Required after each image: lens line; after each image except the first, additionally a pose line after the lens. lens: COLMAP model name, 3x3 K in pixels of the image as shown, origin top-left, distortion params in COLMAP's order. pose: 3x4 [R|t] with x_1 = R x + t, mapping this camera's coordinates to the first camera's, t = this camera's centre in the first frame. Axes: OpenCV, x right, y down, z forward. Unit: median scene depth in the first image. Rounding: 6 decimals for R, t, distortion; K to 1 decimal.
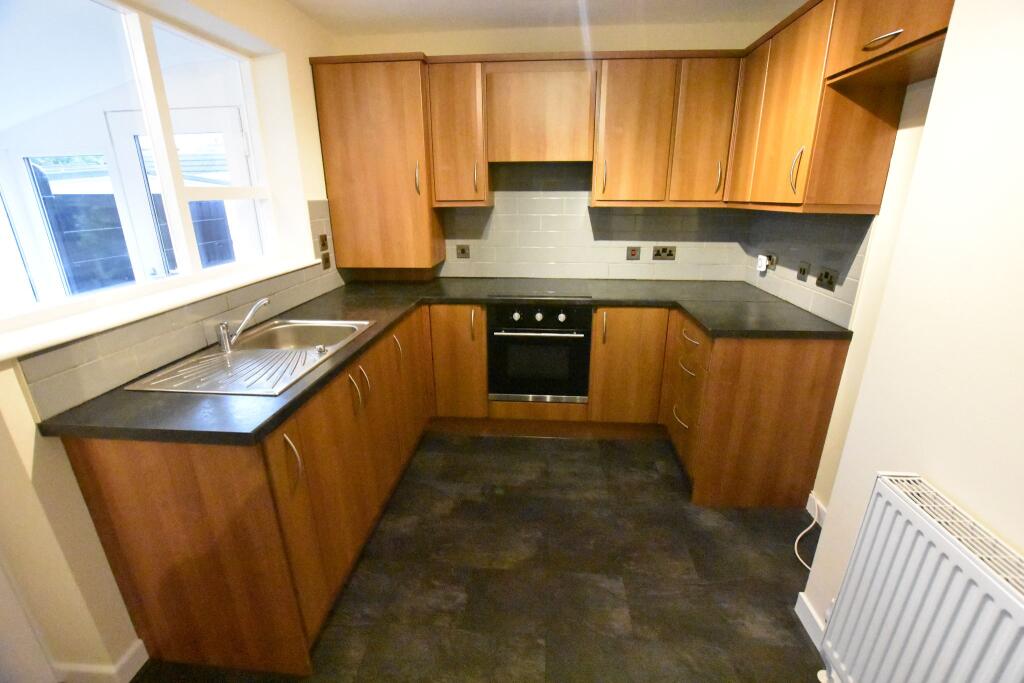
lens RADIAL K [[446.0, 0, 514.9], [0, 446.0, 344.3], [0, 0, 1]] dist [-0.034290, 0.004688]
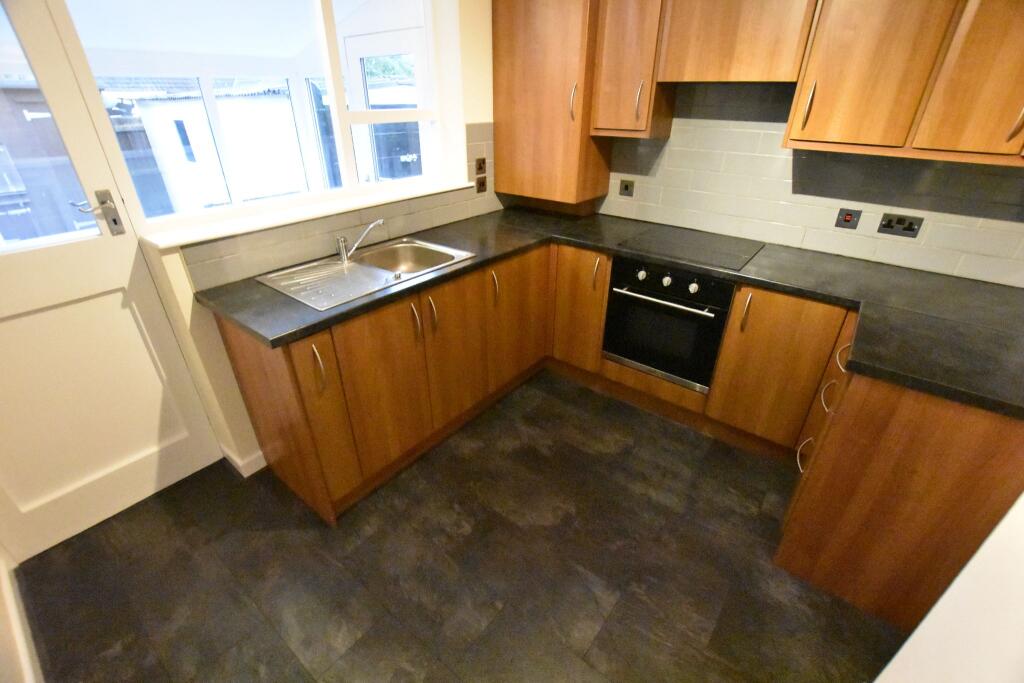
lens RADIAL K [[446.0, 0, 514.9], [0, 446.0, 344.3], [0, 0, 1]] dist [-0.034290, 0.004688]
pose [[0.831510, 0.275999, -0.482096, 0.251720], [-0.185499, 0.955982, 0.227352, -0.084908], [0.523623, -0.099617, 0.846106, 0.129017]]
